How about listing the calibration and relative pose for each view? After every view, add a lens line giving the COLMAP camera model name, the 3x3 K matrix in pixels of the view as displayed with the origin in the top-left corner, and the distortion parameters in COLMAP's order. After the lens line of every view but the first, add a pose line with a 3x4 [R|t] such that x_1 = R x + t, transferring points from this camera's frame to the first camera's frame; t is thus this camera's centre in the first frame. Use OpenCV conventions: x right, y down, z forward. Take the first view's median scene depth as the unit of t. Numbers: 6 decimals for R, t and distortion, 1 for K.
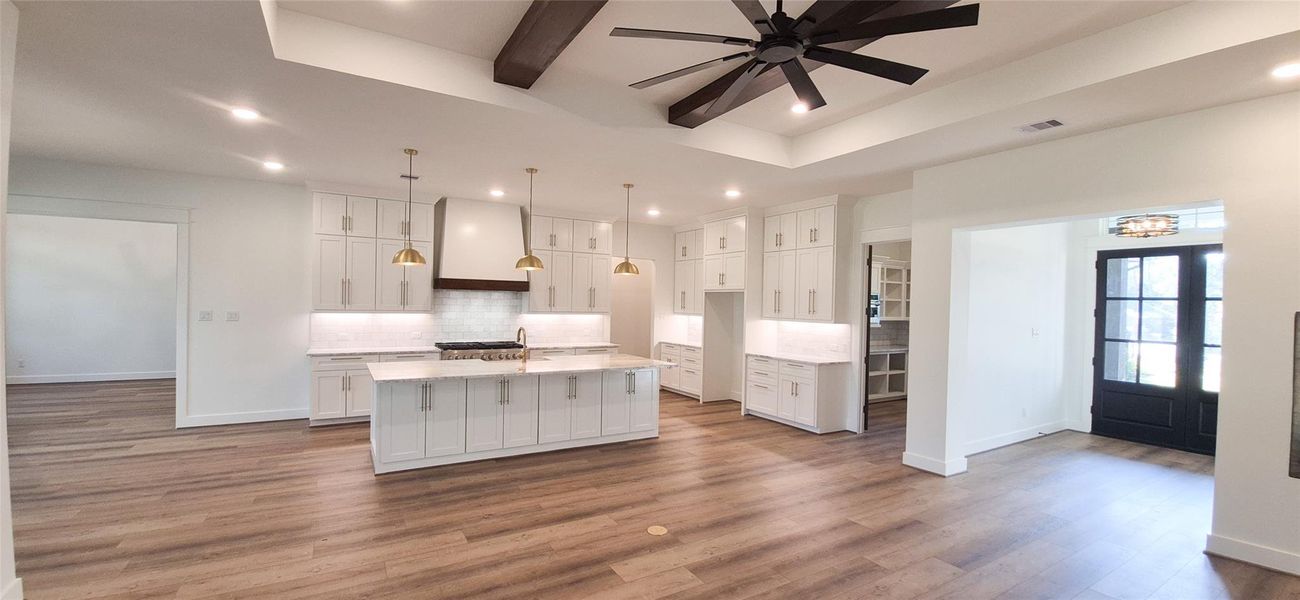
lens RADIAL K [[510.7, 0, 646.2], [0, 510.7, 306.3], [0, 0, 1]] dist [0.000103, -0.000026]
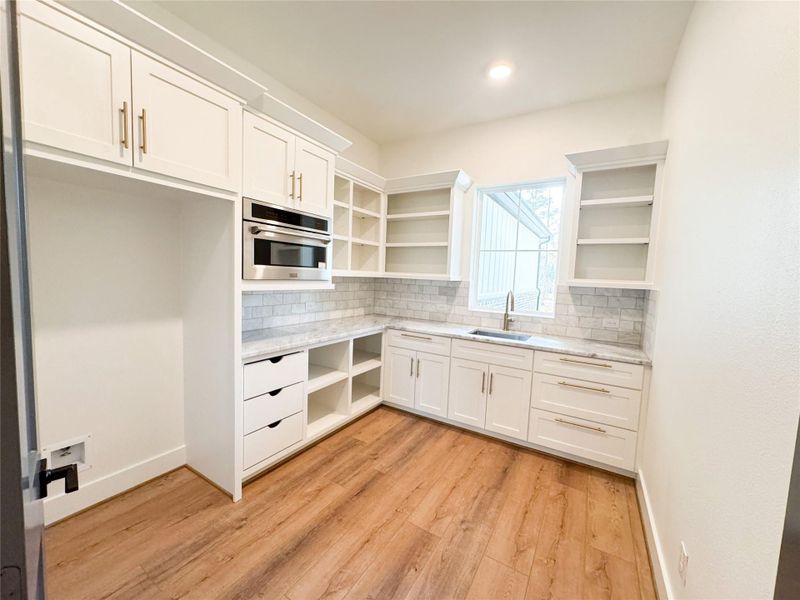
lens RADIAL K [[319.4, 0, 400.6], [0, 319.4, 300.3], [0, 0, 1]] dist [-0.000129, -0.000002]
pose [[0.886696, -0.026015, 0.461620, 0.354921], [-0.014228, 0.996408, 0.083482, 0.024053], [-0.462134, -0.080591, 0.883141, 0.663352]]
